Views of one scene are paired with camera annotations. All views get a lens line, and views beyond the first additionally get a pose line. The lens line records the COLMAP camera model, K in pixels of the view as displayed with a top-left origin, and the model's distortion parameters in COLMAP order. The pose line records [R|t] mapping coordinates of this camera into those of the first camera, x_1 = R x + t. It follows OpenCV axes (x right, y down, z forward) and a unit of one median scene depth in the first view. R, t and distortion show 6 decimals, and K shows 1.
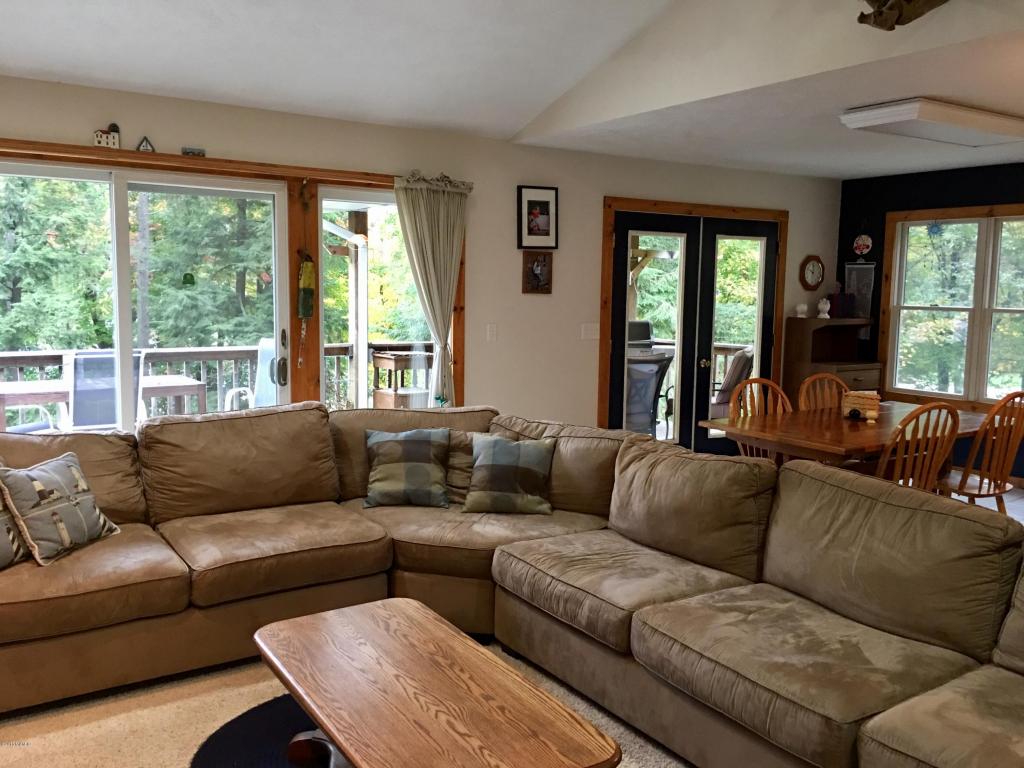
lens RADIAL K [[870.8, 0, 497.3], [0, 870.8, 378.8], [0, 0, 1]] dist [0.076001, -0.102471]
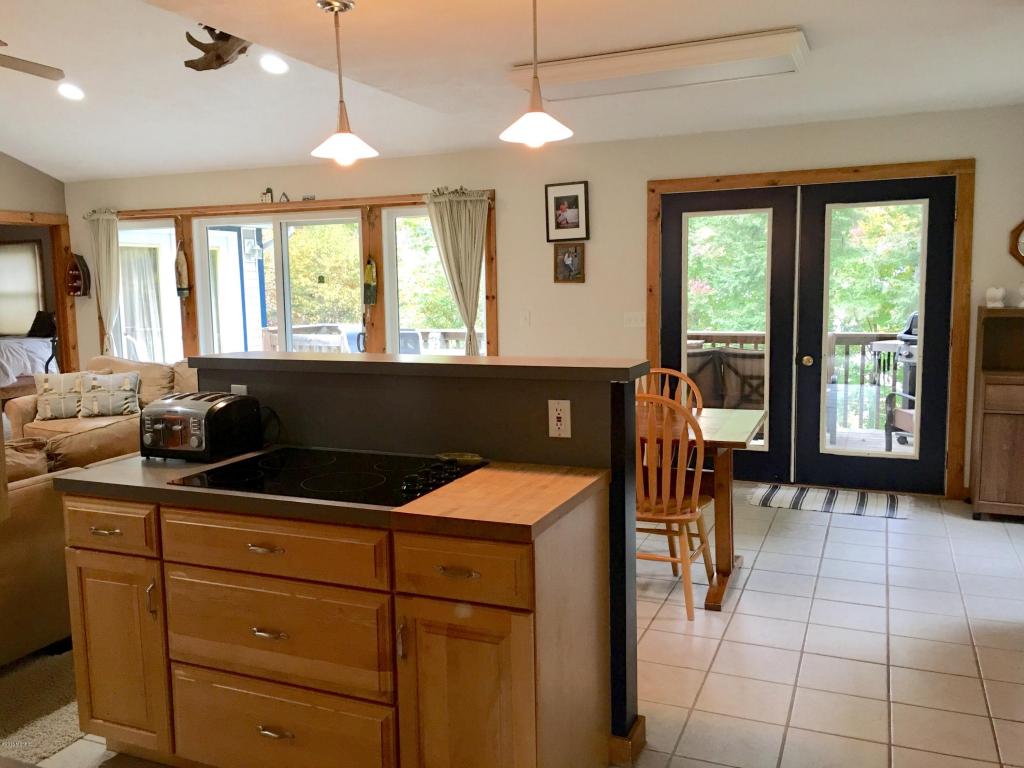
lens RADIAL K [[870.8, 0, 498.4], [0, 870.8, 377.6], [0, 0, 1]] dist [0.076001, -0.102471]
pose [[0.543499, 0.067463, -0.836695, 0.930939], [-0.065290, 0.997143, 0.037989, -0.017028], [0.836867, 0.033981, 0.546351, 0.357819]]
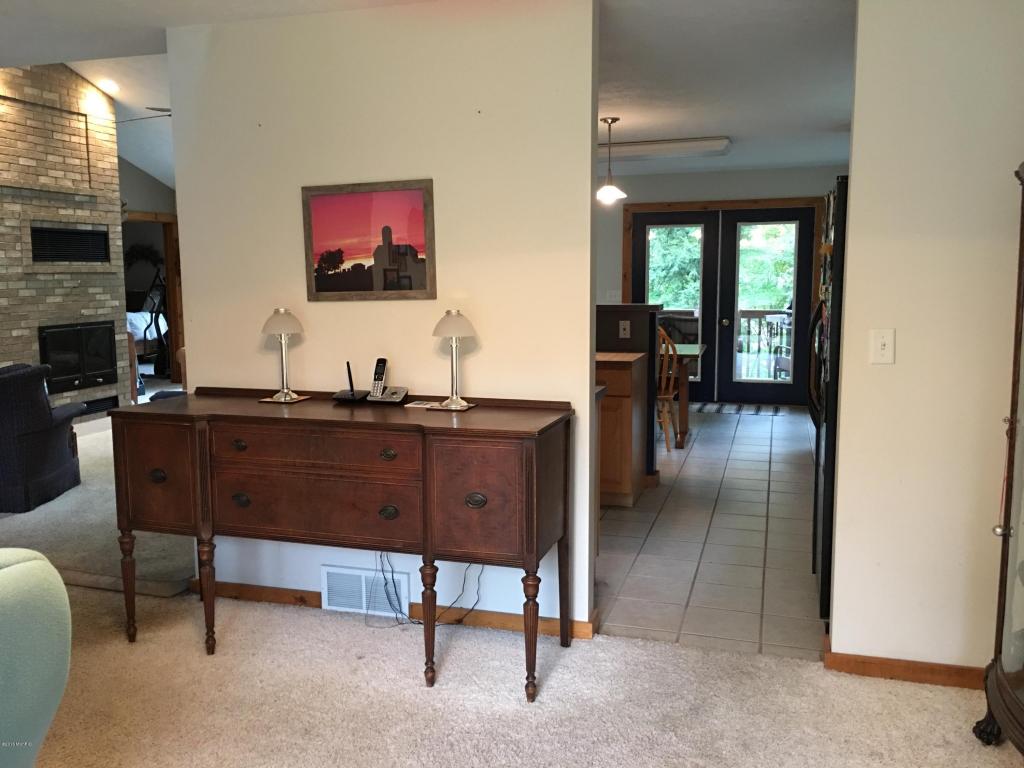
lens RADIAL K [[870.8, 0, 506.5], [0, 870.8, 382.0], [0, 0, 1]] dist [0.076001, -0.102471]
pose [[0.632040, 0.077099, -0.771091, 1.249296], [-0.069120, 0.996681, 0.043000, 0.044978], [0.771847, 0.026121, 0.635272, -0.092369]]
